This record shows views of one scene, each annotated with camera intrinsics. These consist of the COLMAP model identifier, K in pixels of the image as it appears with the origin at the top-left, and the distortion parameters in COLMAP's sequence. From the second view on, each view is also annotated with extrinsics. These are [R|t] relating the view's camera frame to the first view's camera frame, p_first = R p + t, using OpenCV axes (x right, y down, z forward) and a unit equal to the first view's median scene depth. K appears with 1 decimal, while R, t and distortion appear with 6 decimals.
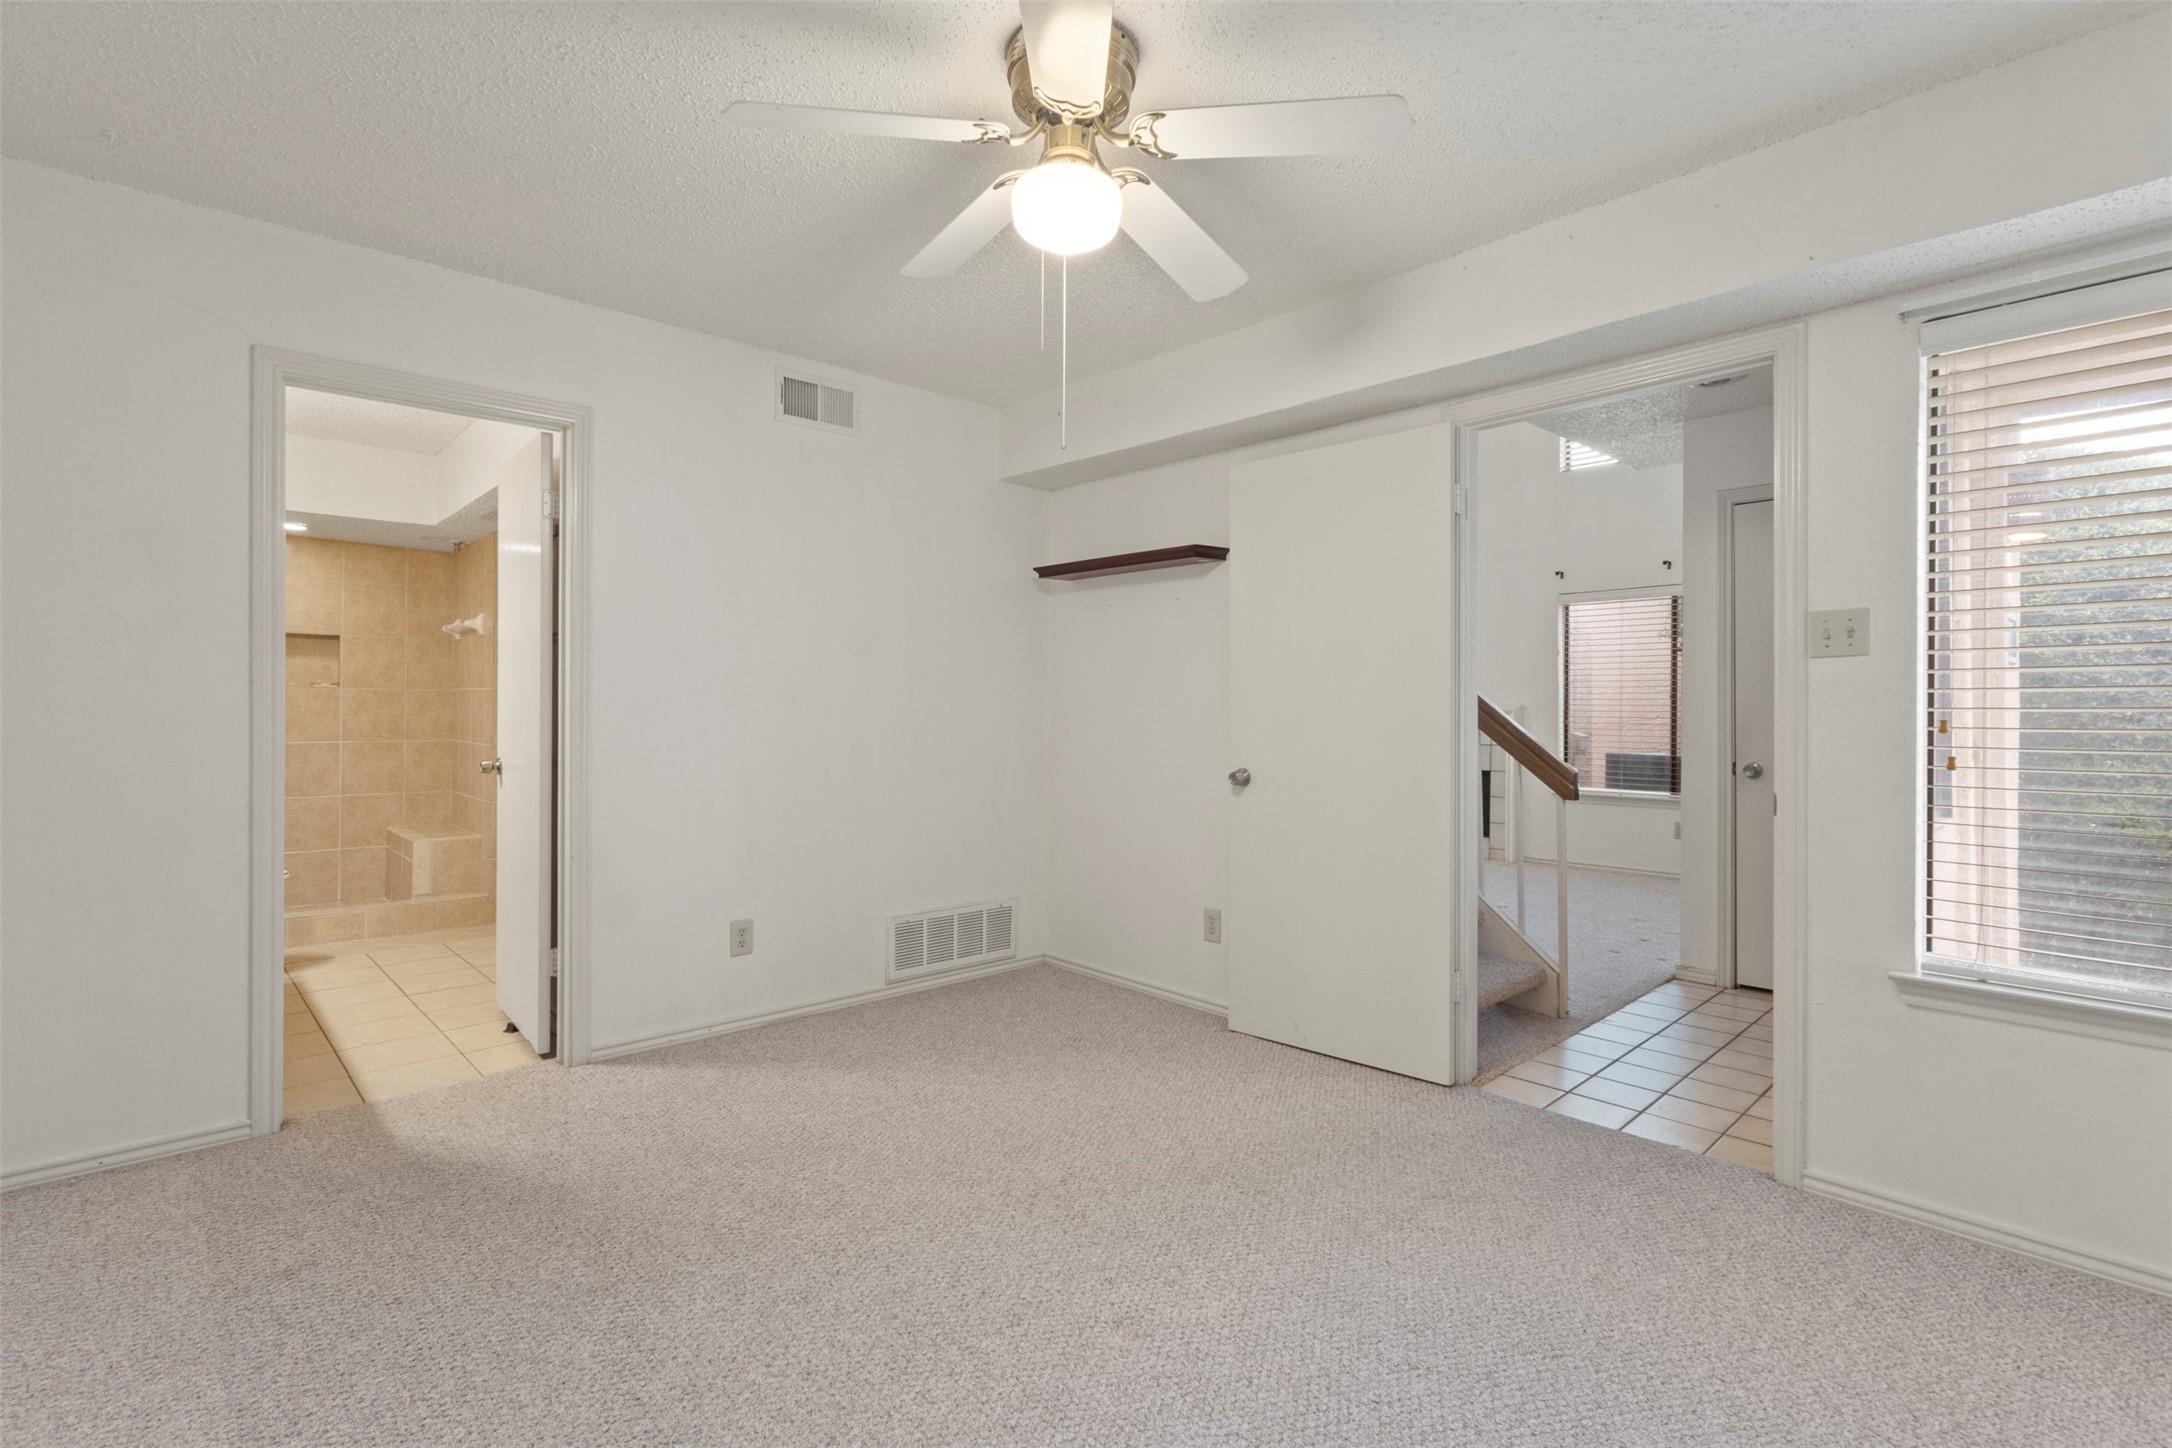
lens RADIAL K [[1010.3, 0, 1079.2], [0, 1010.3, 714.7], [0, 0, 1]] dist [0.001949, 0.001886]
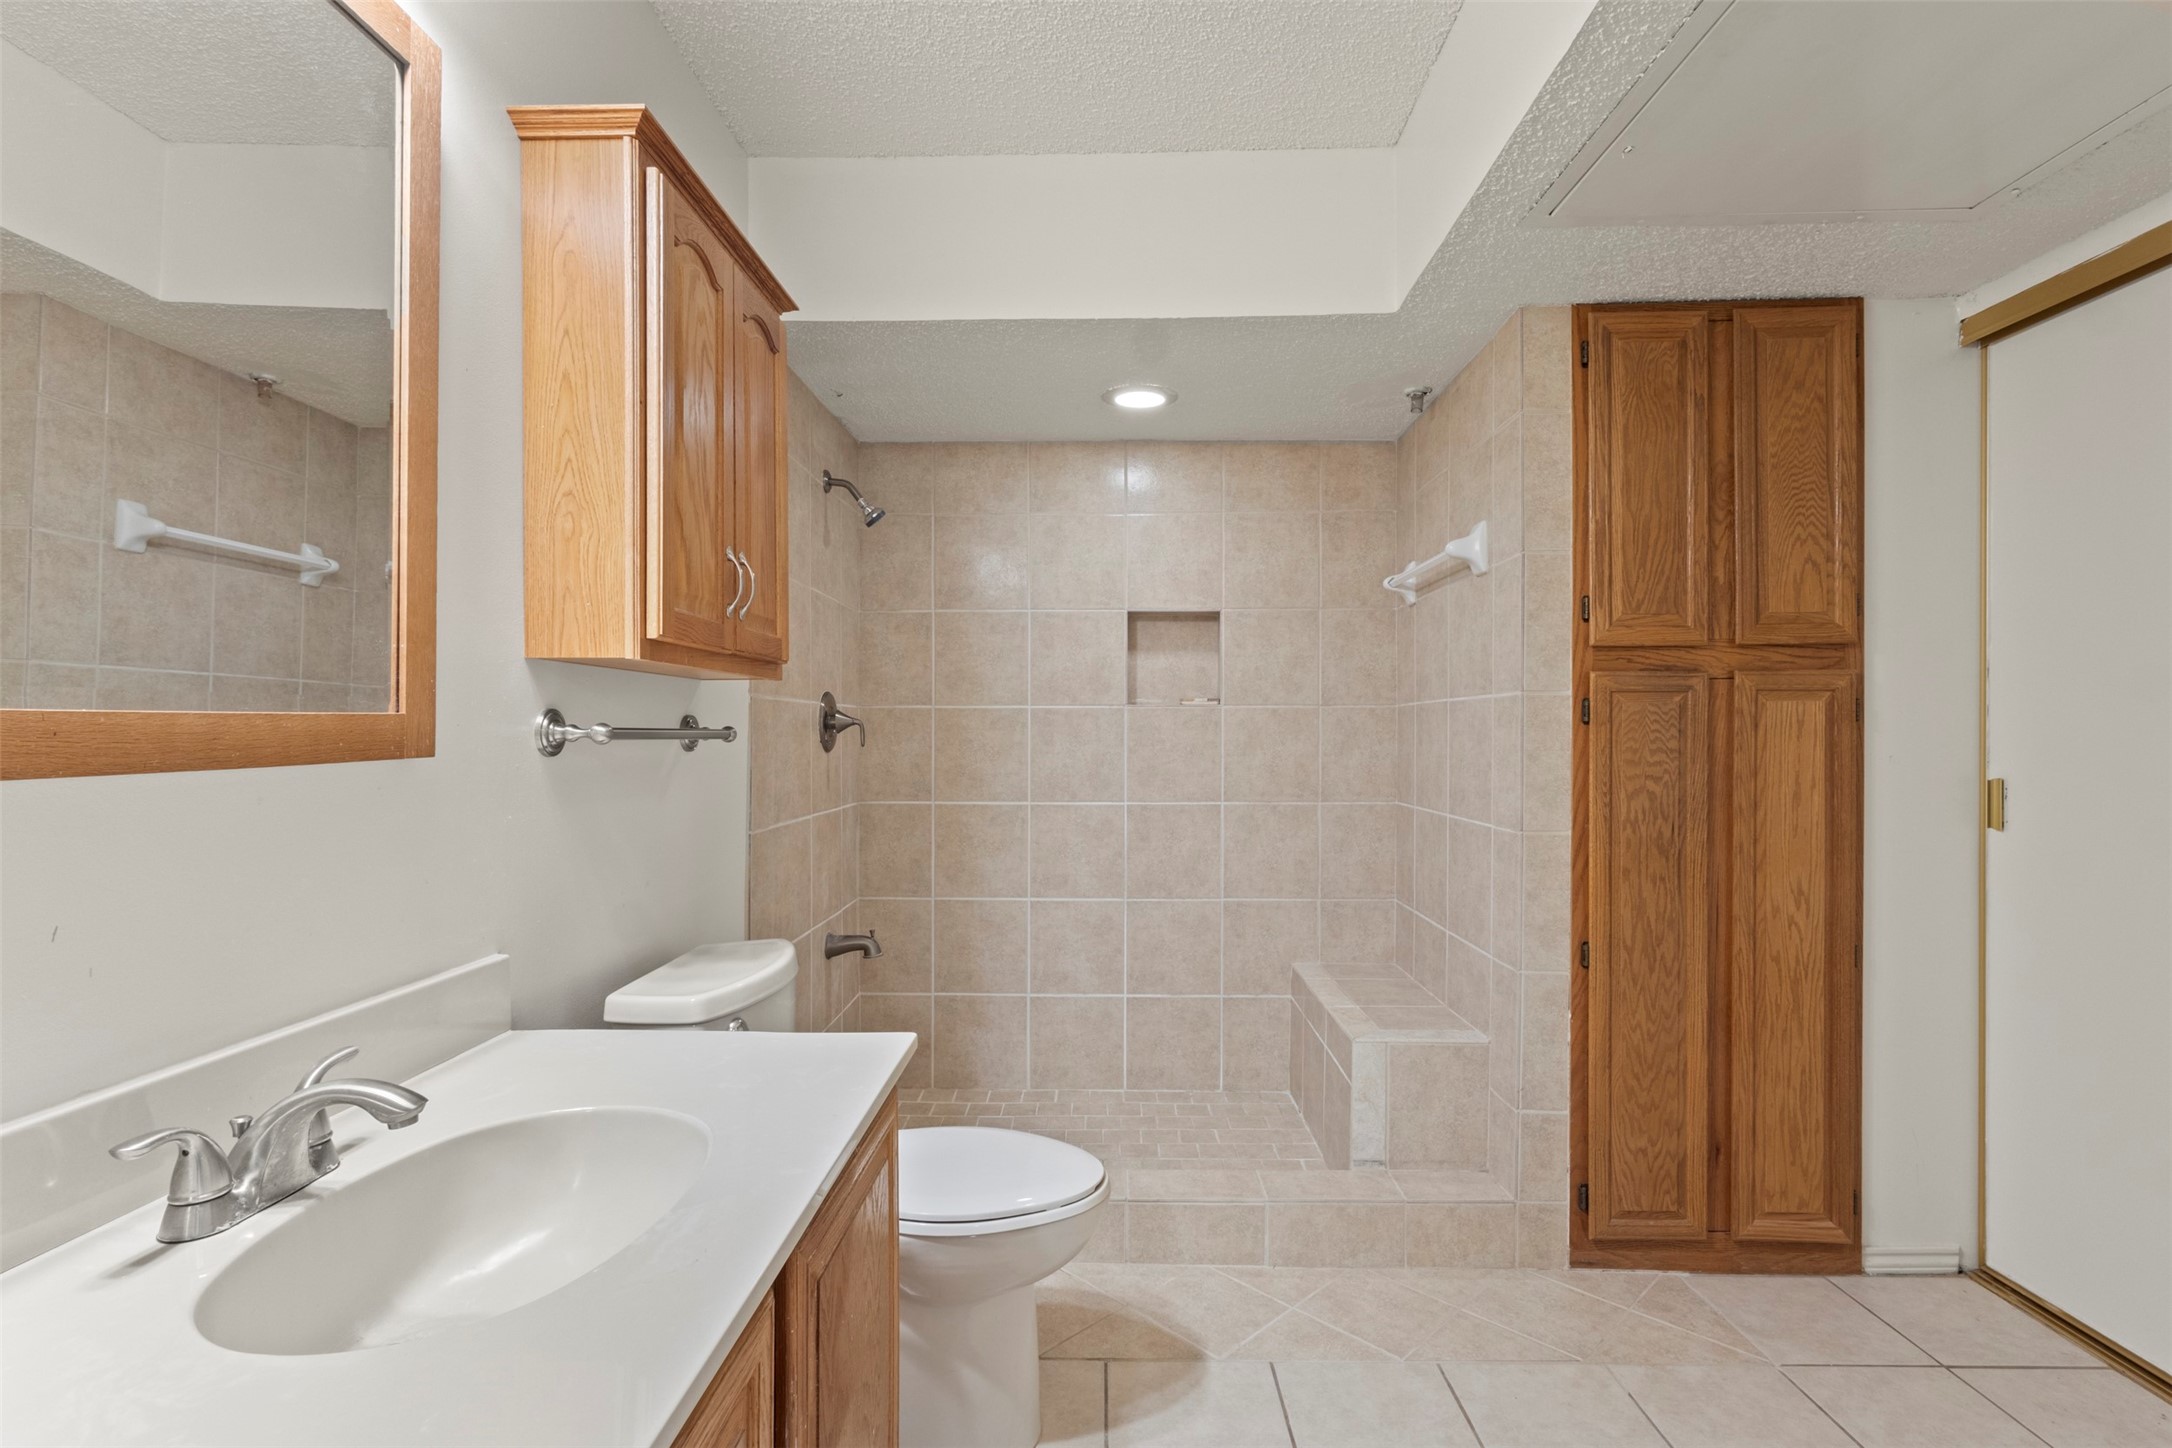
lens RADIAL K [[1010.3, 0, 1084.5], [0, 1010.3, 733.3], [0, 0, 1]] dist [0.001949, 0.001886]
pose [[0.714898, -0.010132, -0.699155, -0.397945], [0.004089, 0.999938, -0.010309, -0.005908], [0.699217, 0.004511, 0.714895, 0.553401]]
